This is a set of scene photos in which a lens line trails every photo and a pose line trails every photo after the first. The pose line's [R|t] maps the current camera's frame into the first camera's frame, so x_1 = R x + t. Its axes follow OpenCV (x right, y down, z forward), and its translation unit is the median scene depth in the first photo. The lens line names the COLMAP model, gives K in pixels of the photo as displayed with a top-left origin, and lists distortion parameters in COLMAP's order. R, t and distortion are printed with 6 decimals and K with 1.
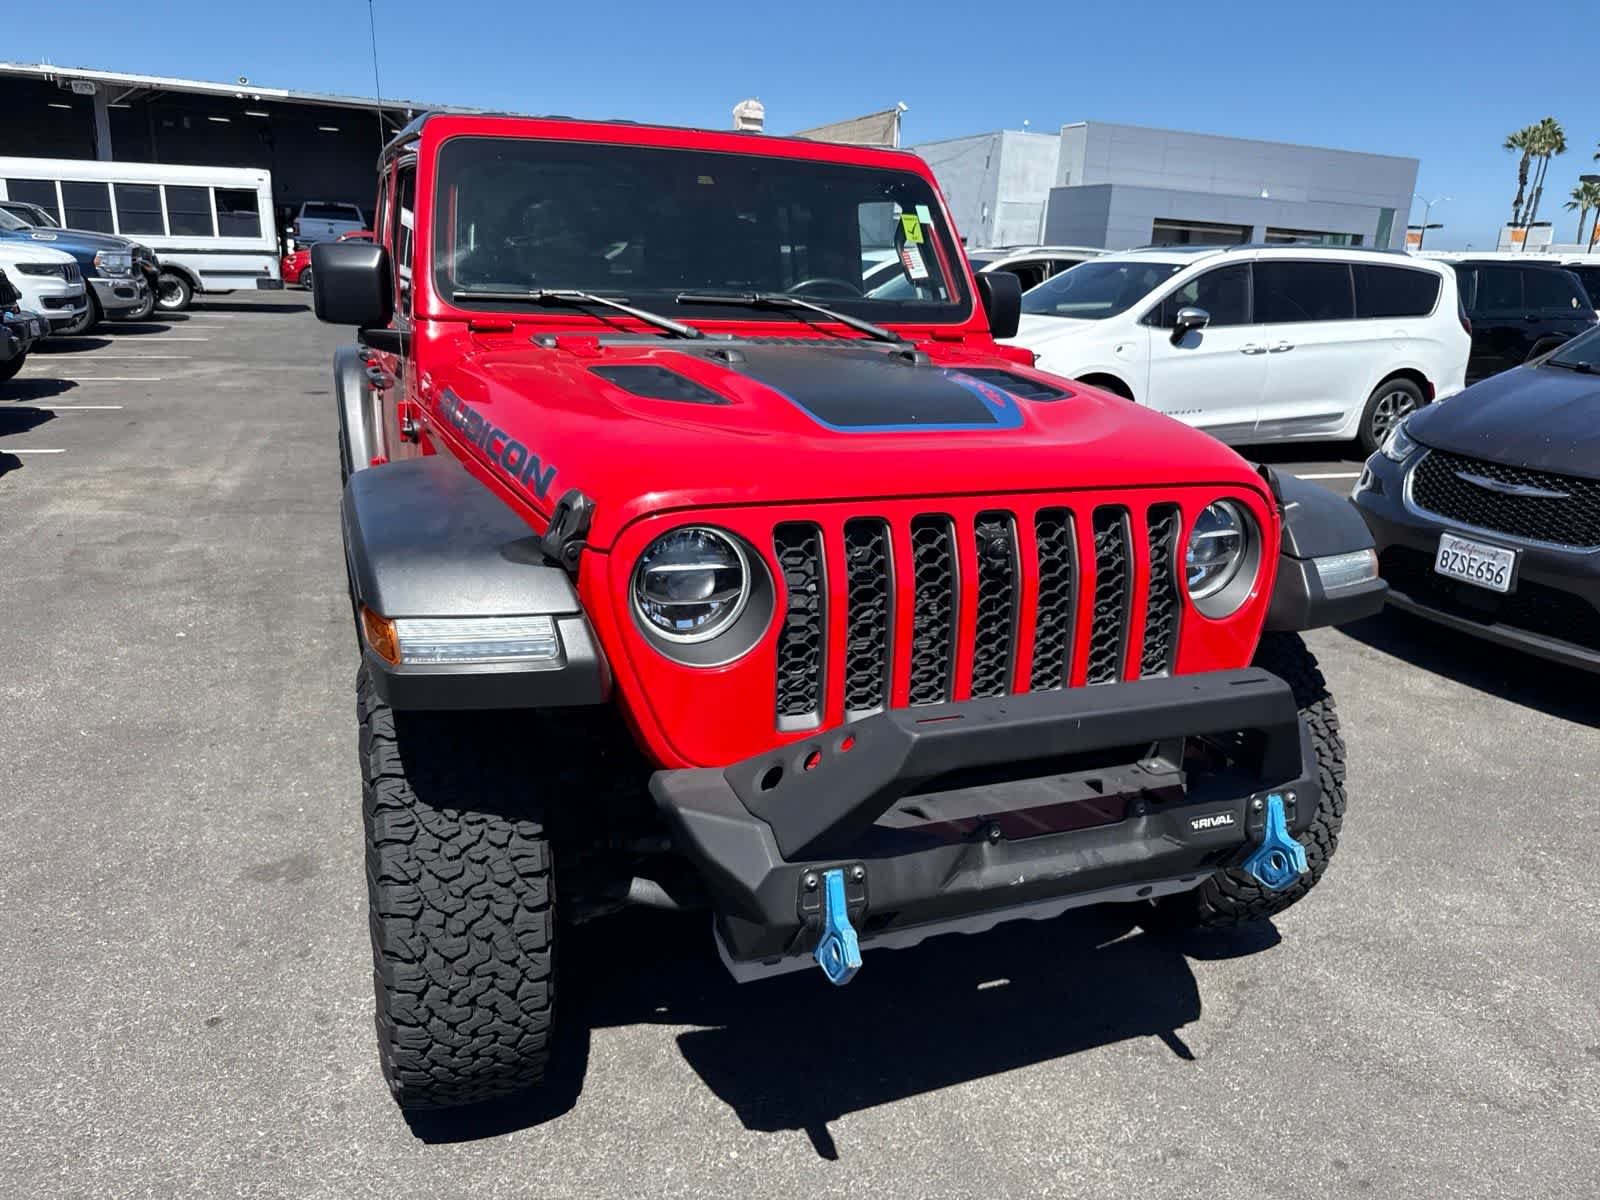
lens RADIAL K [[1131.2, 0, 805.7], [0, 1131.2, 594.5], [0, 0, 1]] dist [0.022414, -0.030864]
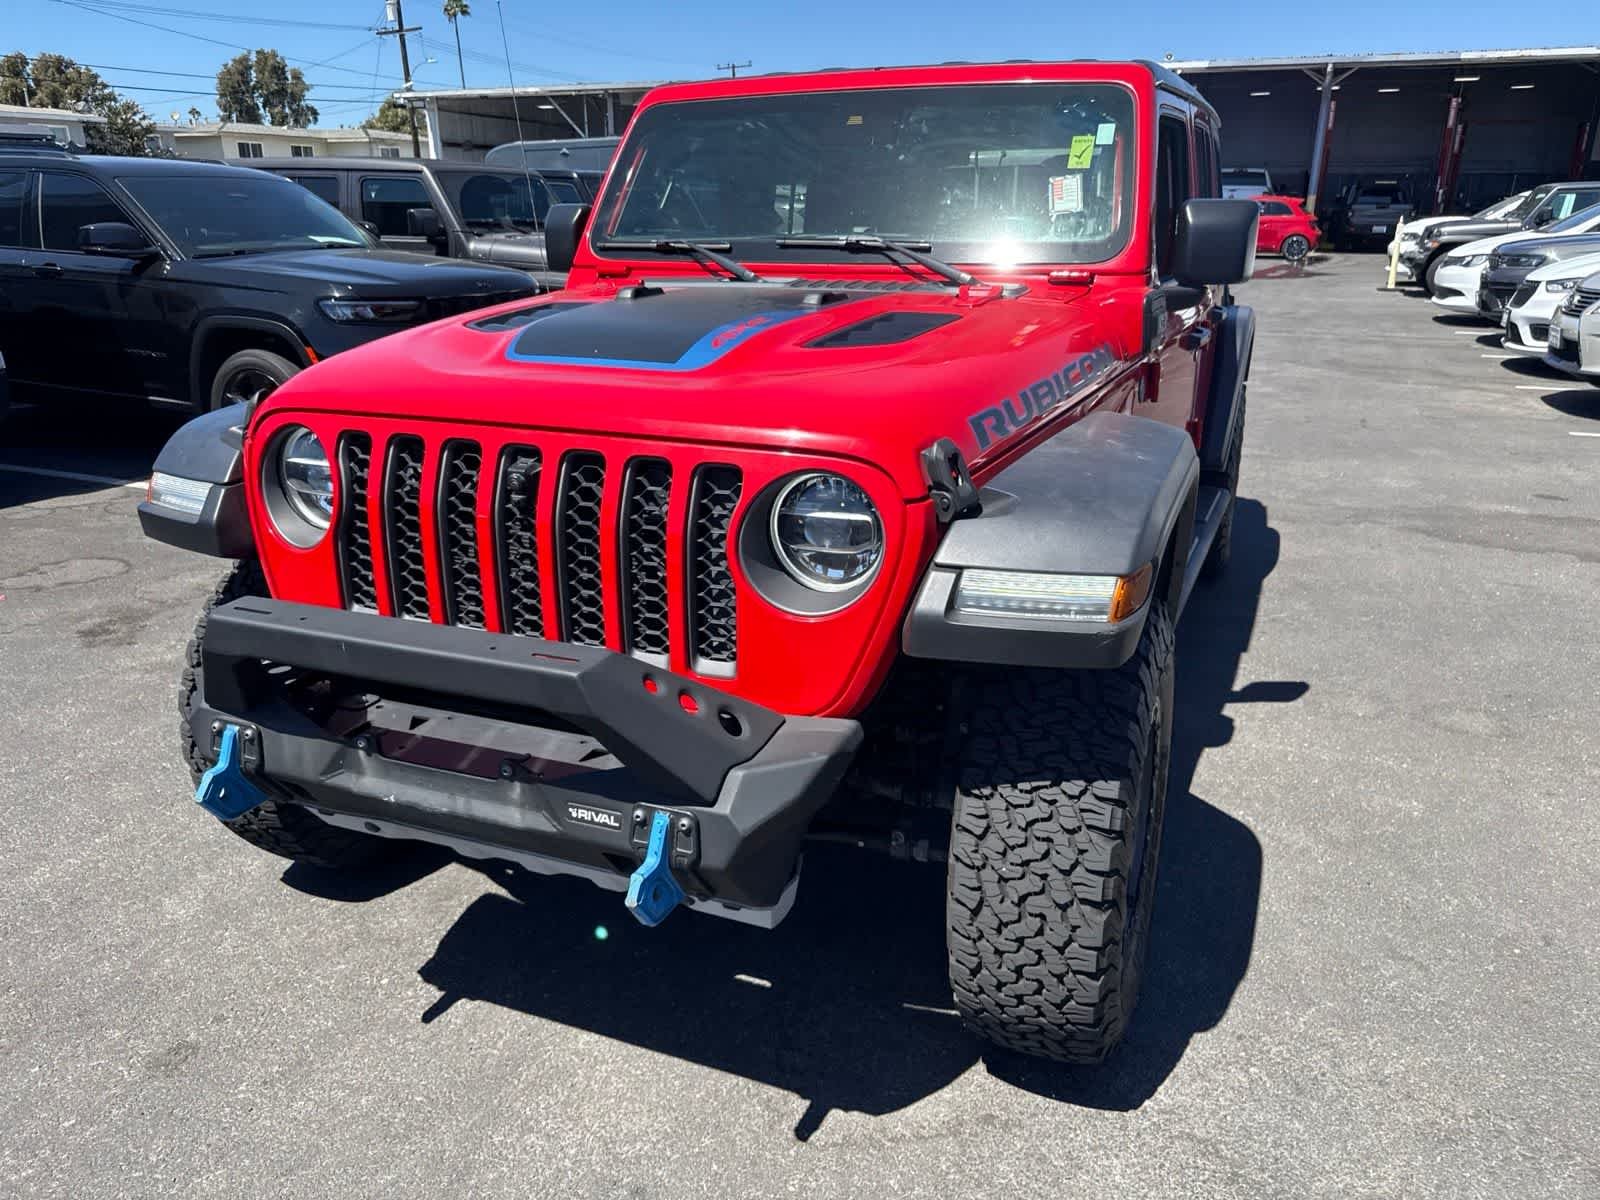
lens RADIAL K [[1132.5, 0, 810.3], [0, 1132.5, 592.8], [0, 0, 1]] dist [0.006767, -0.009478]
pose [[0.715281, 0.180506, -0.675123, 0.726739], [-0.163582, 0.982474, 0.089369, -0.054039], [0.679422, 0.046514, 0.732272, 0.324997]]
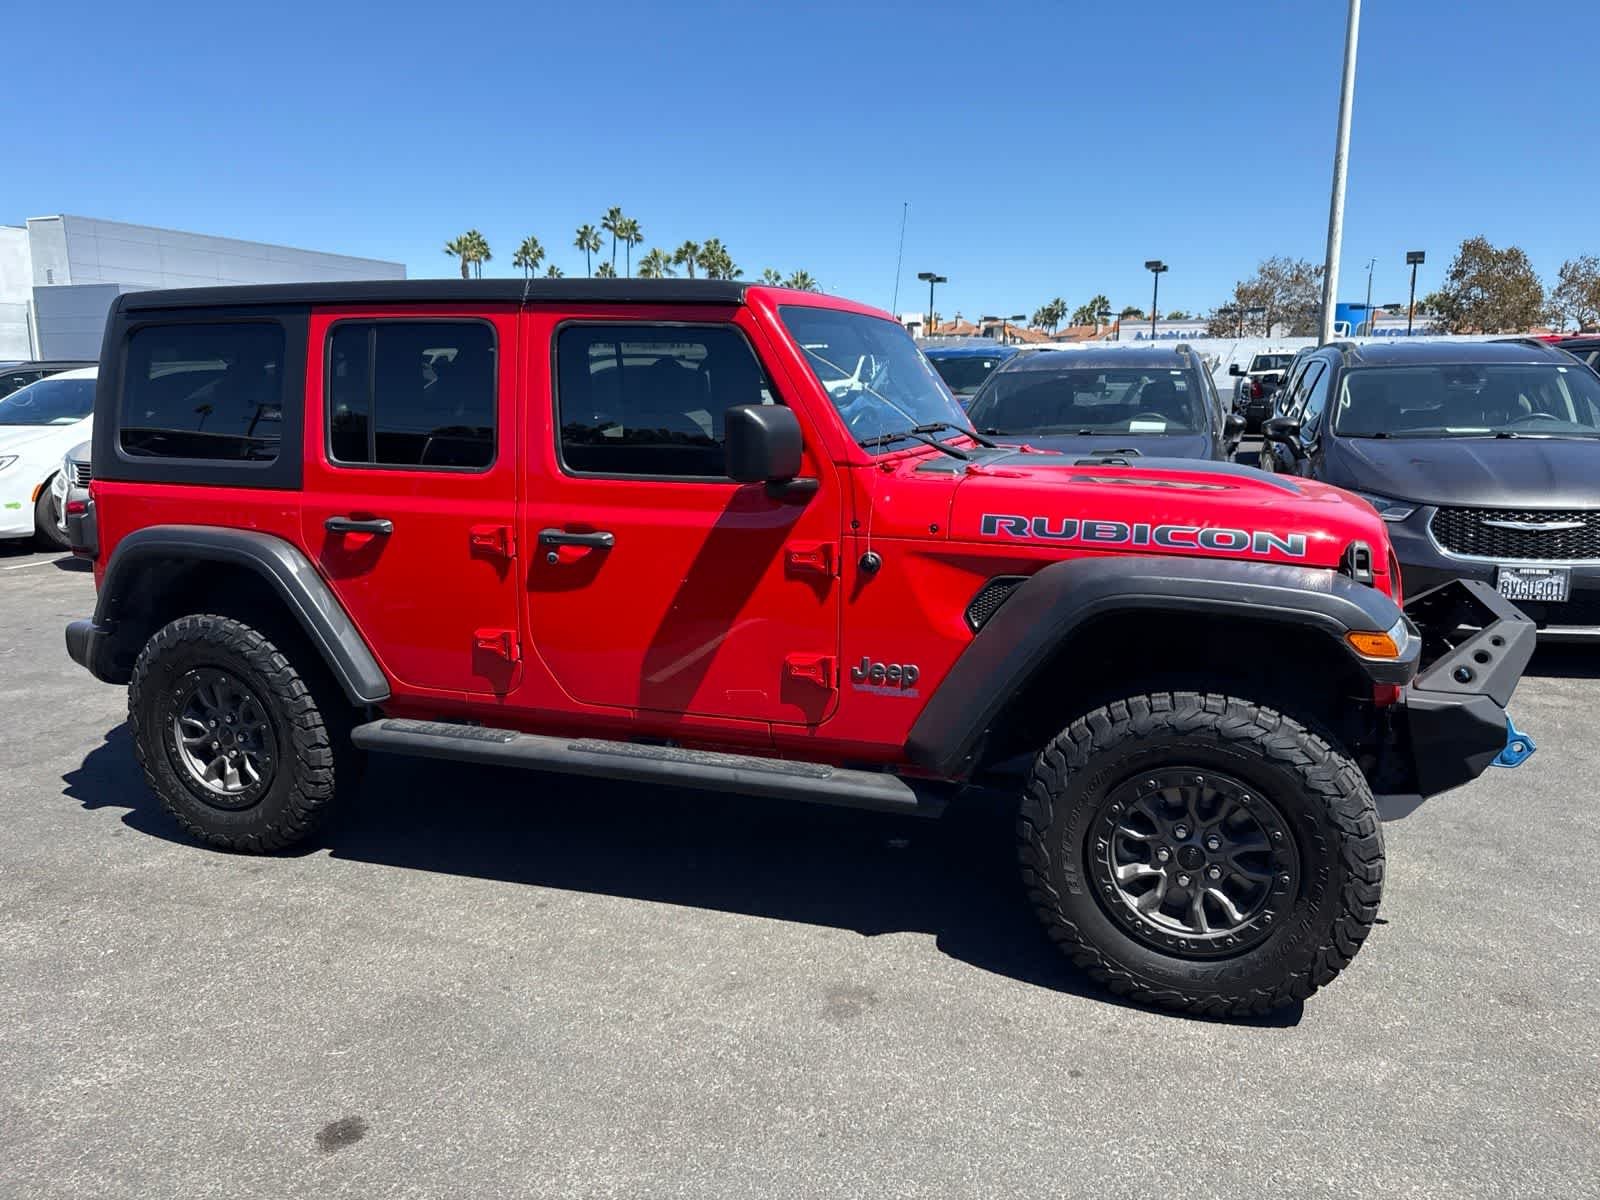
lens RADIAL K [[1129.5, 0, 804.9], [0, 1129.5, 601.0], [0, 0, 1]] dist [0.023913, -0.031726]
pose [[0.670518, -0.189241, 0.717352, -1.250089], [0.241181, 0.970002, 0.030456, -0.162954], [-0.701596, 0.152590, 0.696045, 0.280448]]
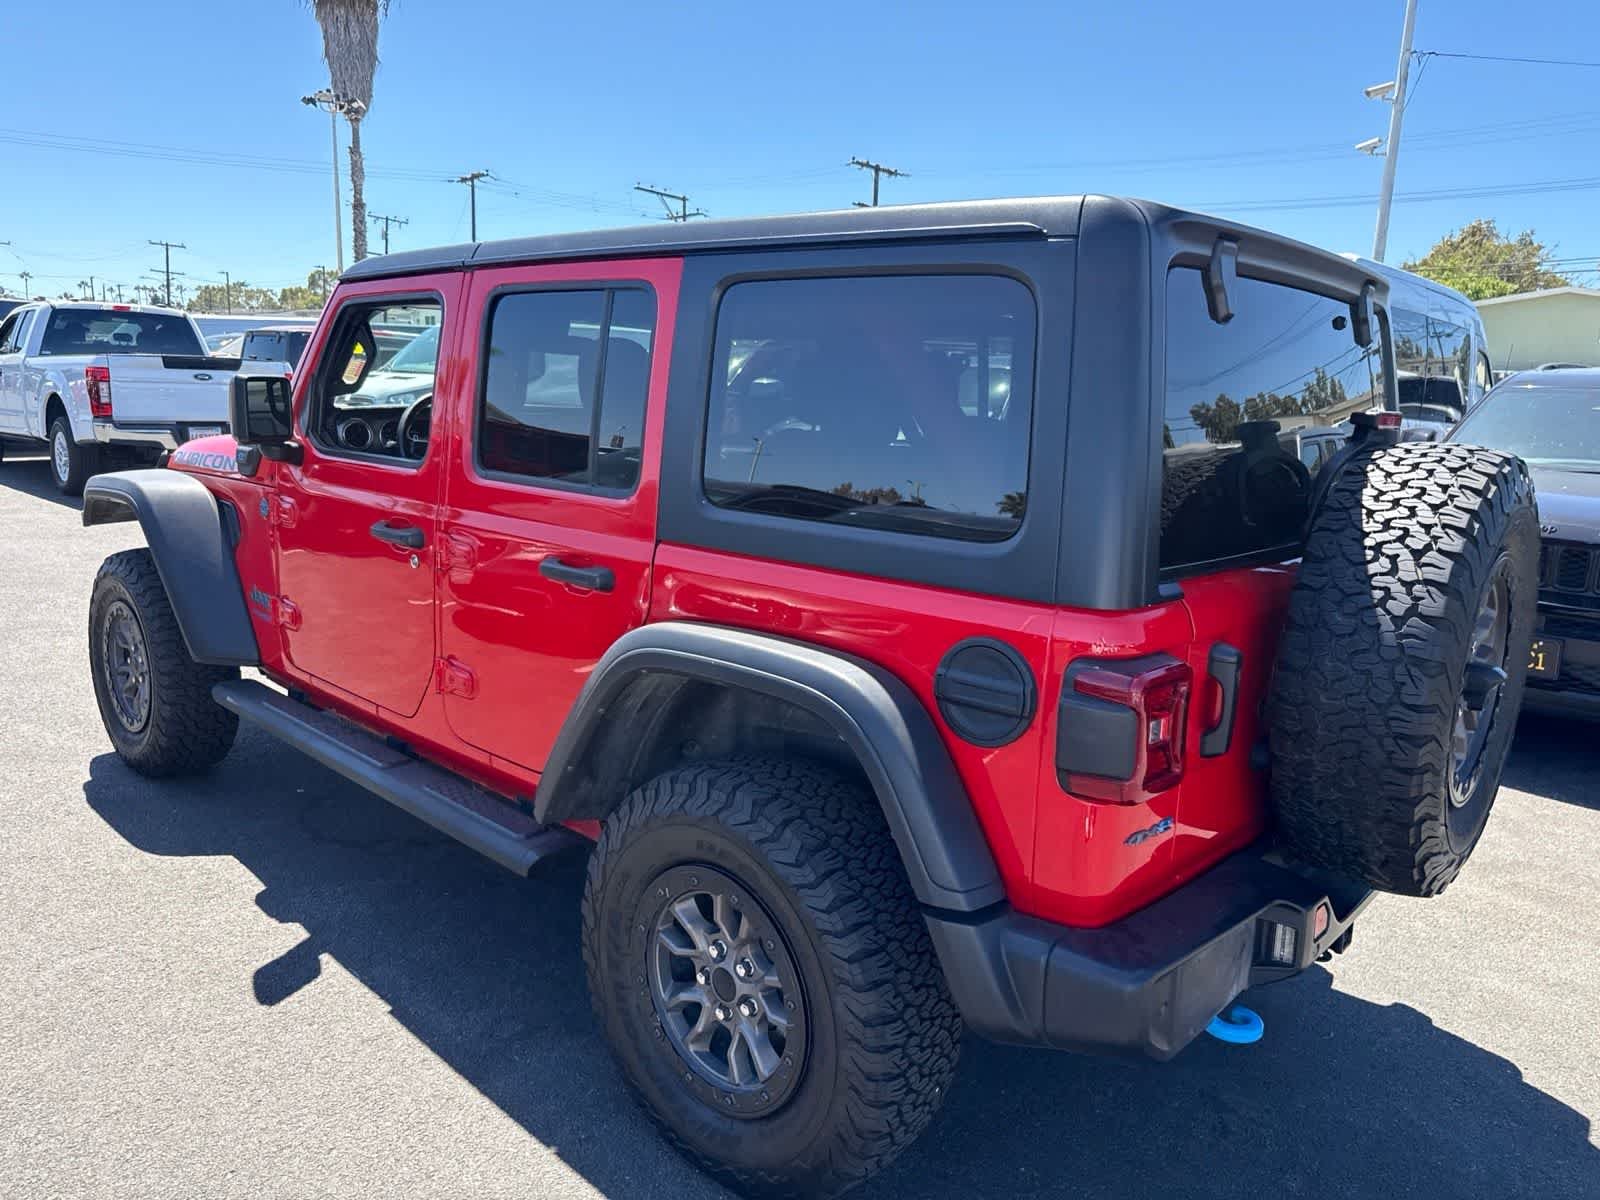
lens RADIAL K [[1139.7, 0, 800.8], [0, 1139.7, 596.7], [0, 0, 1]] dist [0.031909, -0.037804]
pose [[-0.892864, 0.007382, -0.450266, 0.263524], [-0.199637, 0.889757, 0.410461, -0.806999], [0.403657, 0.456375, -0.792958, 2.695987]]
